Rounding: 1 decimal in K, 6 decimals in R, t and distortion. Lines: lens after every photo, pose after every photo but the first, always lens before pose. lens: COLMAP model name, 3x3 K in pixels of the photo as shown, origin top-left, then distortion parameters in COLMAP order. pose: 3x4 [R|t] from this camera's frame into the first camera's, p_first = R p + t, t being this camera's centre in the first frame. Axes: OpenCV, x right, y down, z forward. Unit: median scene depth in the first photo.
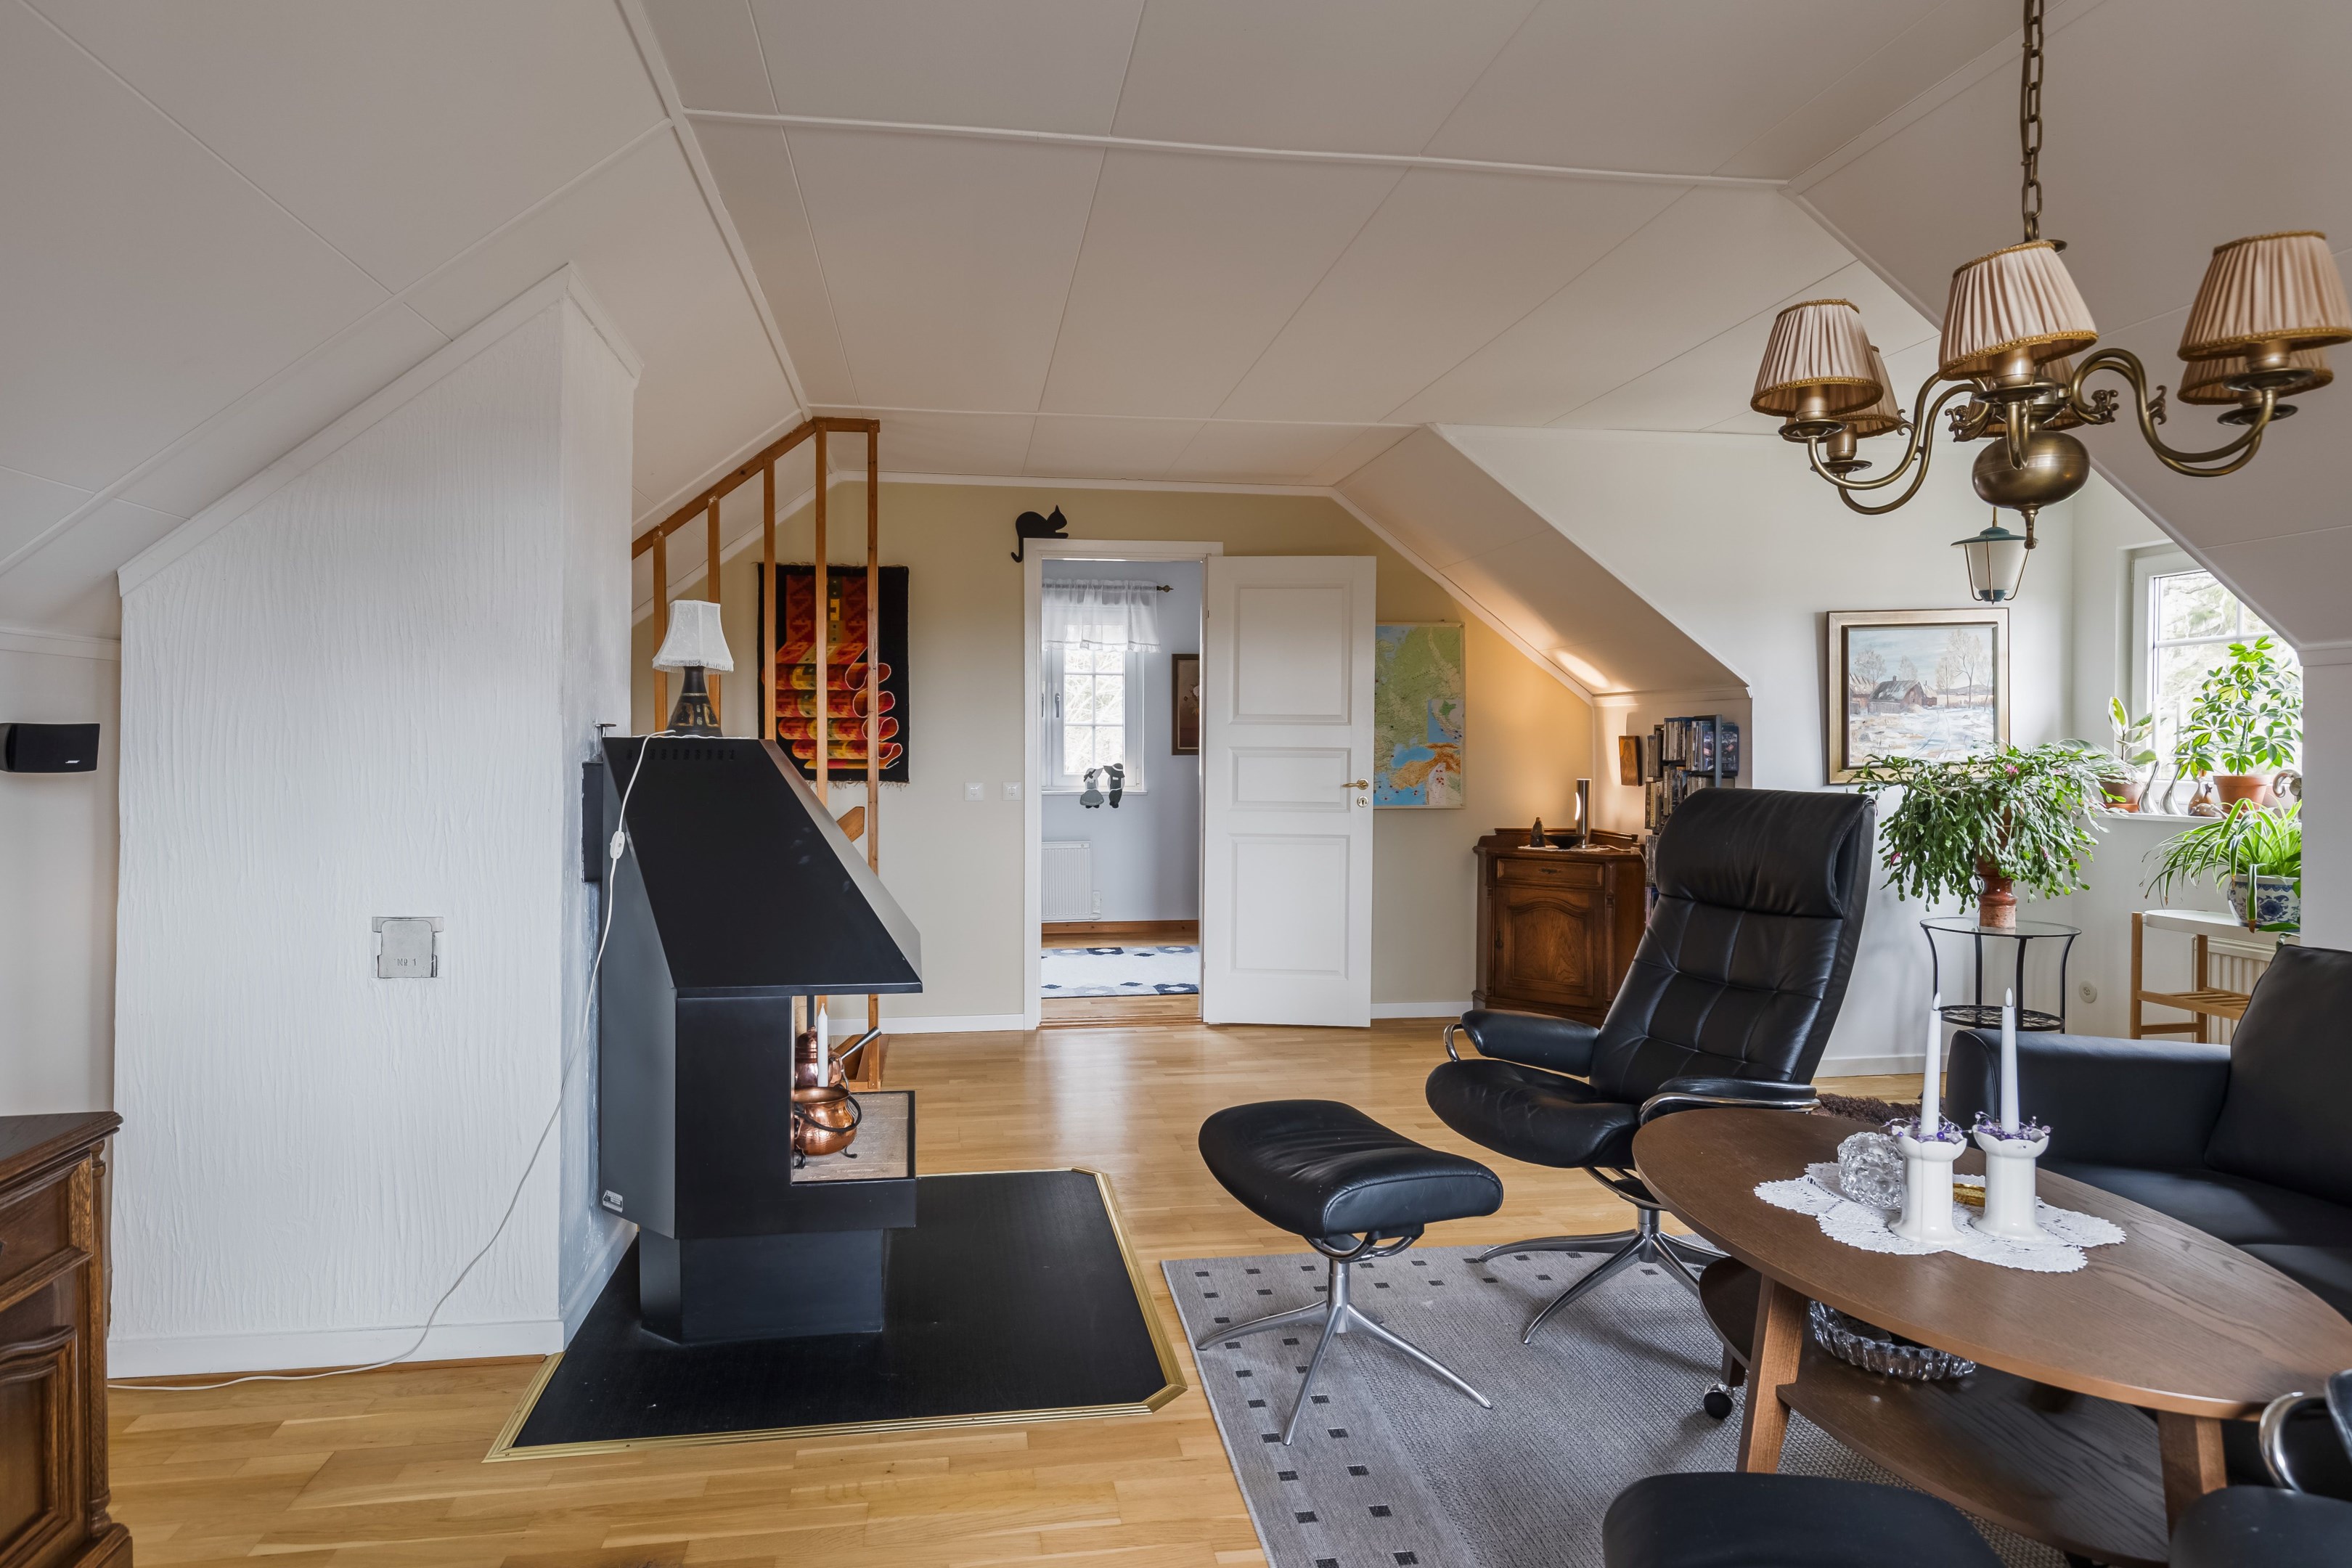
lens RADIAL K [[1411.3, 0, 1166.1], [0, 1411.3, 771.8], [0, 0, 1]] dist [-0.001882, 0.001457]
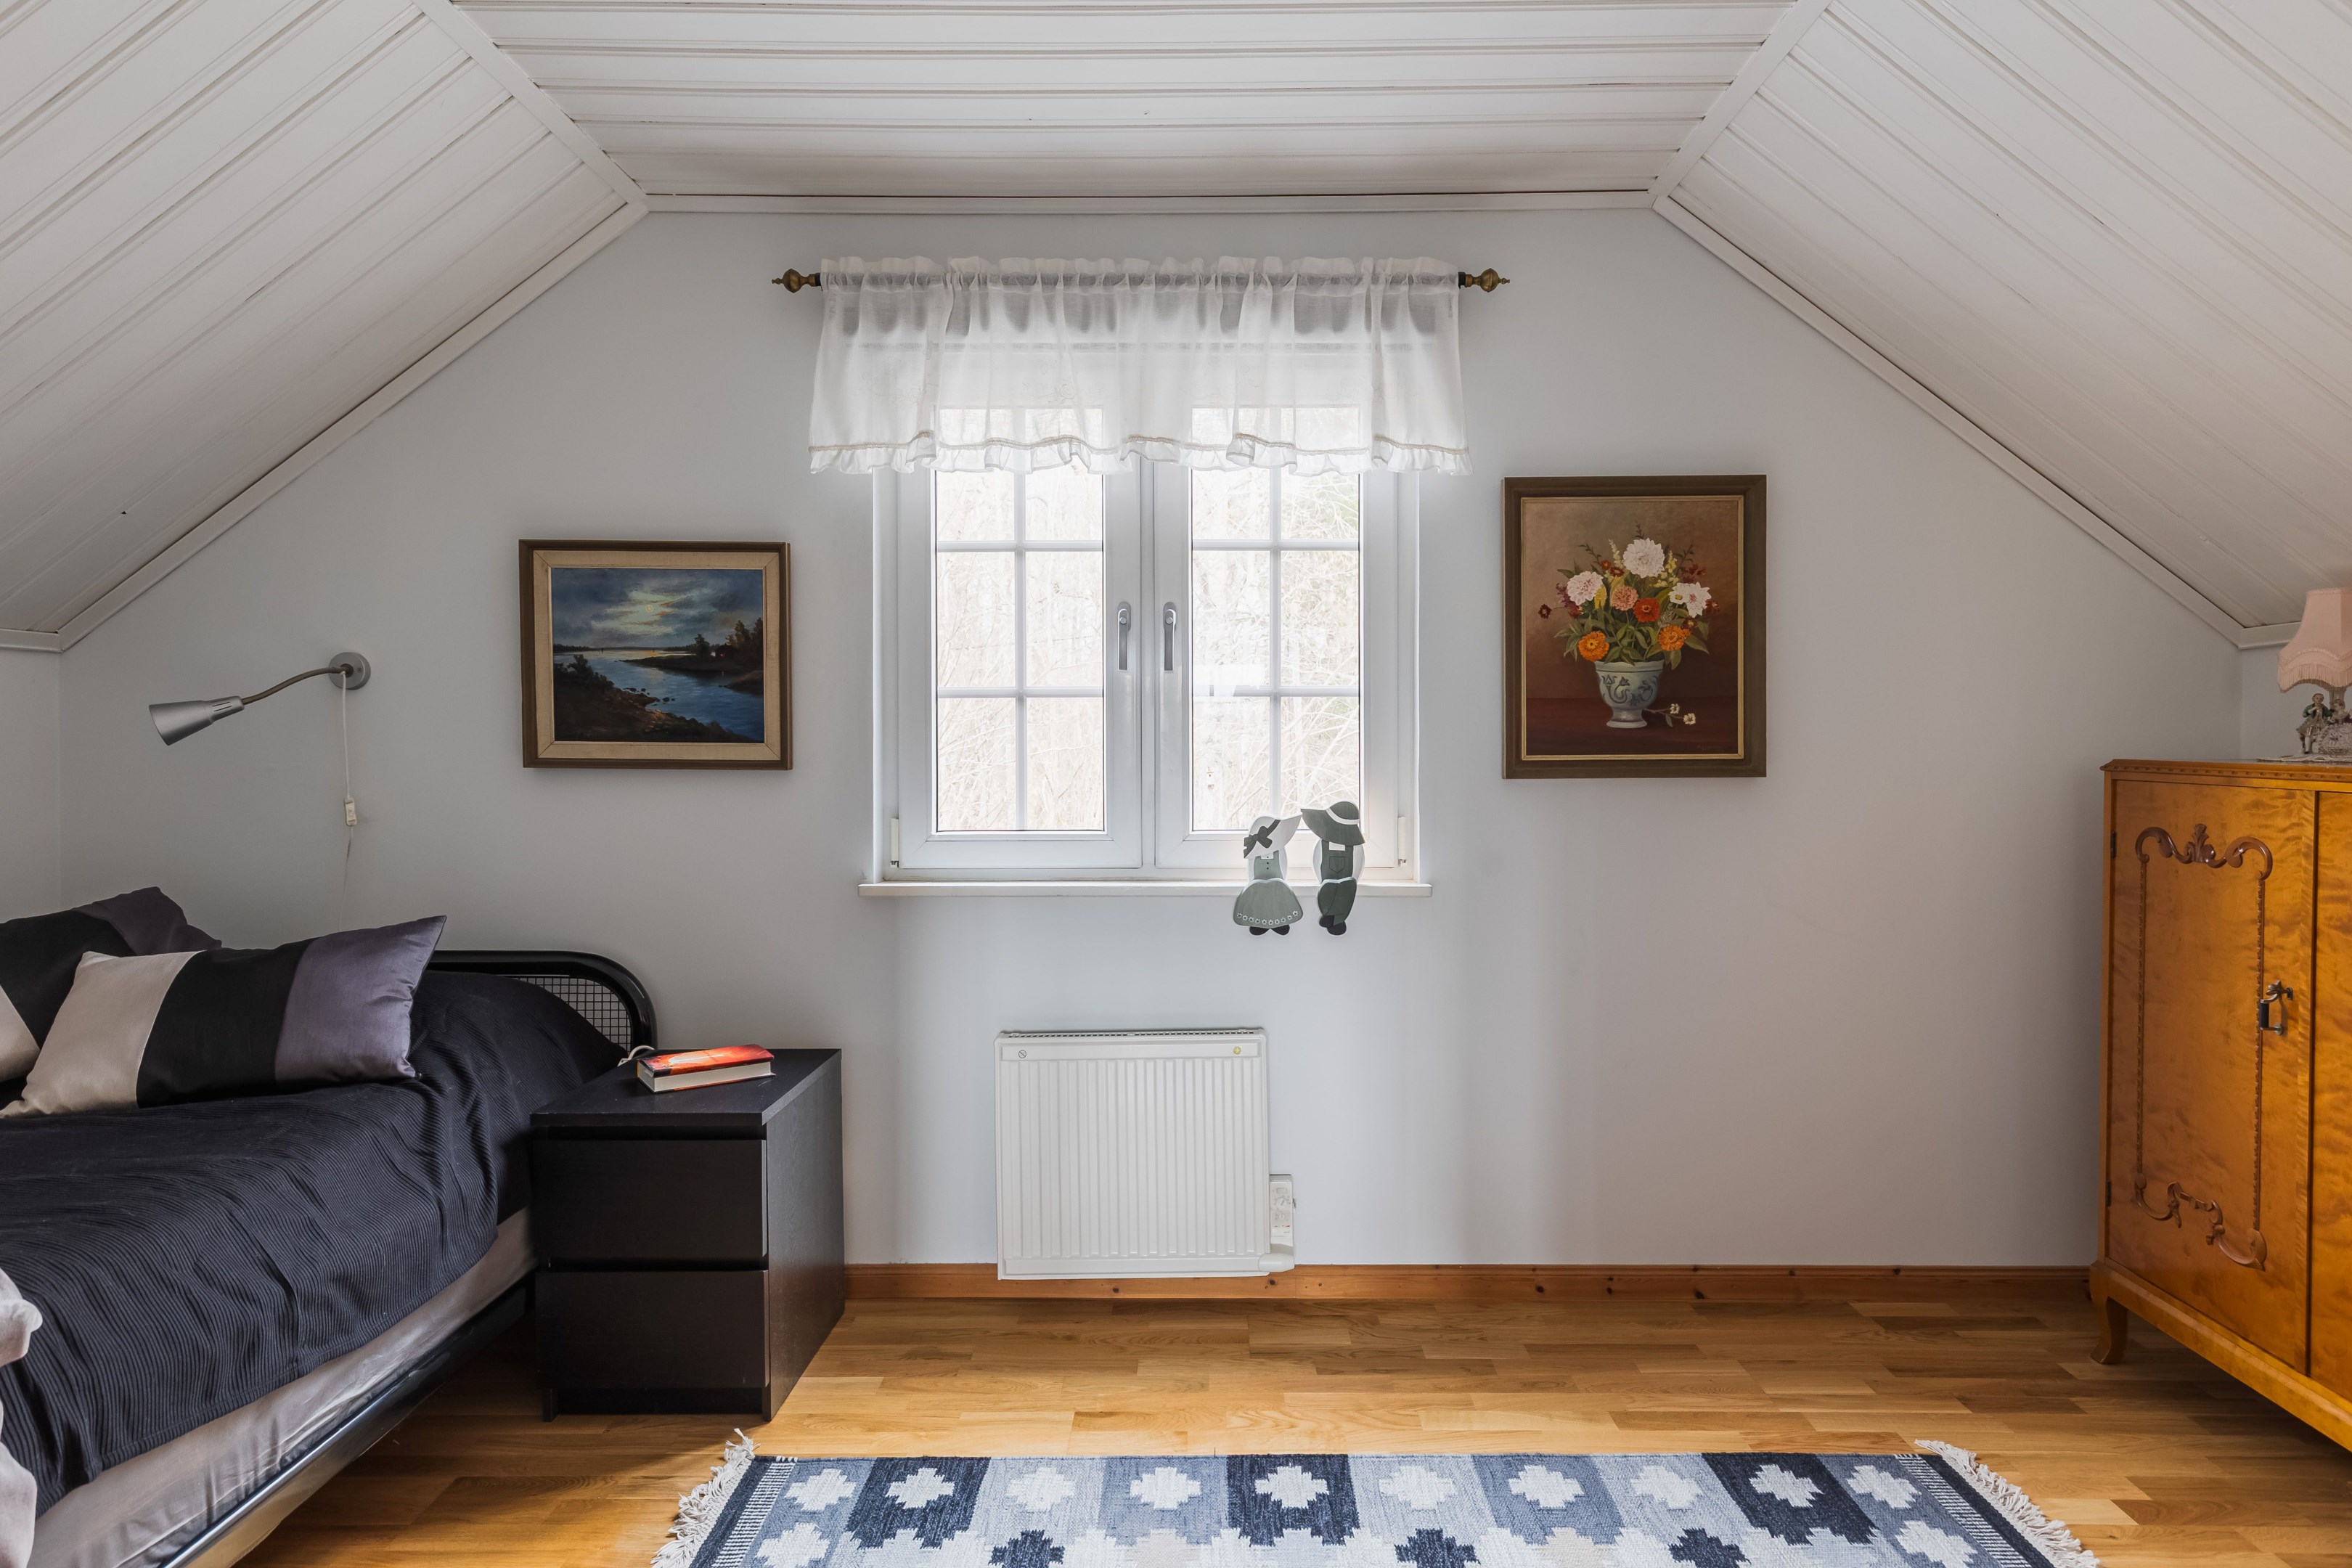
lens RADIAL K [[1356.4, 0, 1179.6], [0, 1356.4, 766.5], [0, 0, 1]] dist [0.001731, 0.000575]
pose [[0.985715, -0.003497, -0.168385, -0.025546], [0.001867, 0.999950, -0.009839, -0.016487], [0.168411, 0.009384, 0.985672, 0.948498]]
